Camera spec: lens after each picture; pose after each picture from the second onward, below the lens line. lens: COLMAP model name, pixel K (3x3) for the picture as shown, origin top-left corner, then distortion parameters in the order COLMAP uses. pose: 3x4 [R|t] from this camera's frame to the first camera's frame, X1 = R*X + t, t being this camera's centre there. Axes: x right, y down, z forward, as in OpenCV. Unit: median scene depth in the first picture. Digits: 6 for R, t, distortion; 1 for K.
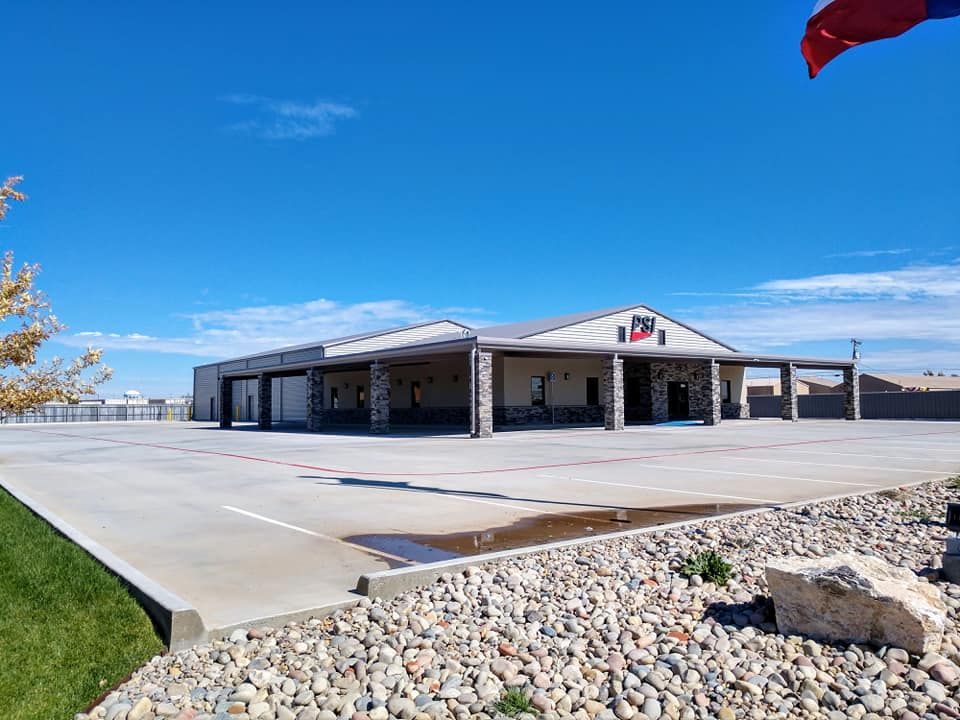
lens RADIAL K [[729.6, 0, 480.0], [0, 729.6, 360.0], [0, 0, 1]] dist [0.004192, 0.011937]
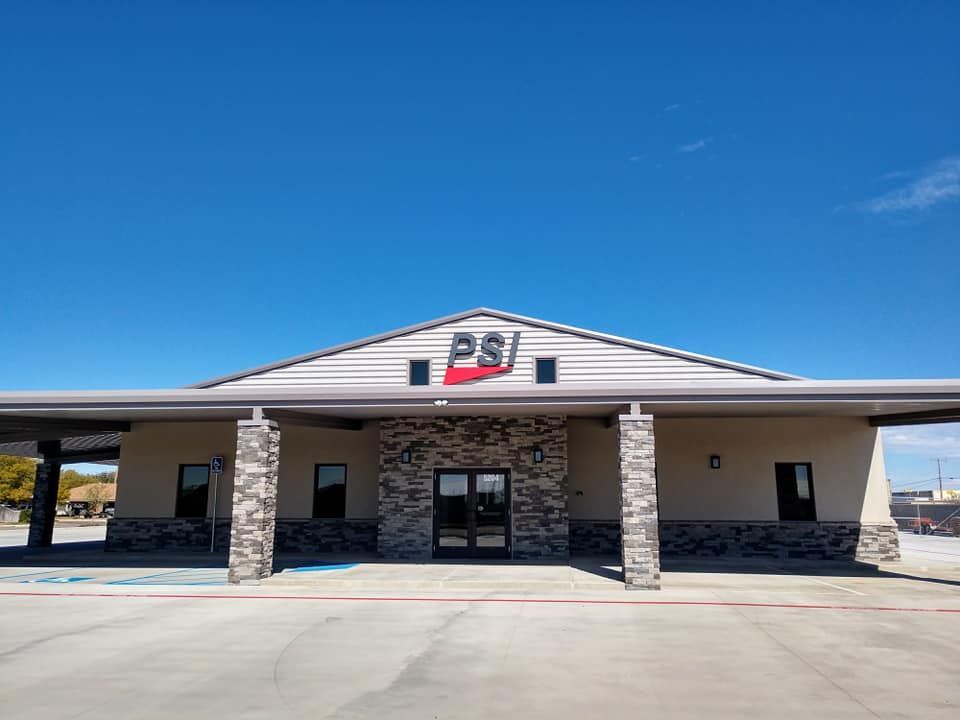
lens RADIAL K [[729.6, 0, 480.0], [0, 729.6, 360.0], [0, 0, 1]] dist [0.004192, 0.011937]
pose [[0.725036, -0.122201, -0.677783, 0.563813], [0.032887, 0.989153, -0.143160, 0.027580], [0.687926, 0.081506, 0.721190, 0.665727]]
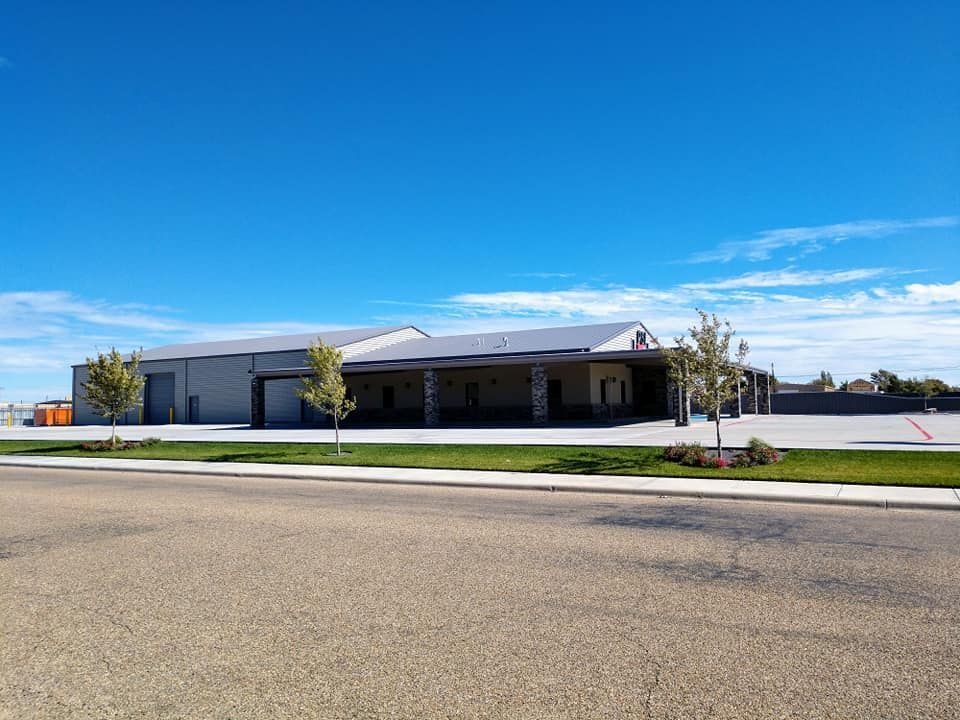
lens RADIAL K [[729.6, 0, 480.0], [0, 729.6, 360.0], [0, 0, 1]] dist [0.004192, 0.011937]
pose [[0.917993, 0.021741, 0.396001, -0.526869], [-0.018940, 0.999760, -0.010982, 0.006829], [-0.396144, 0.002581, 0.918185, -0.026177]]
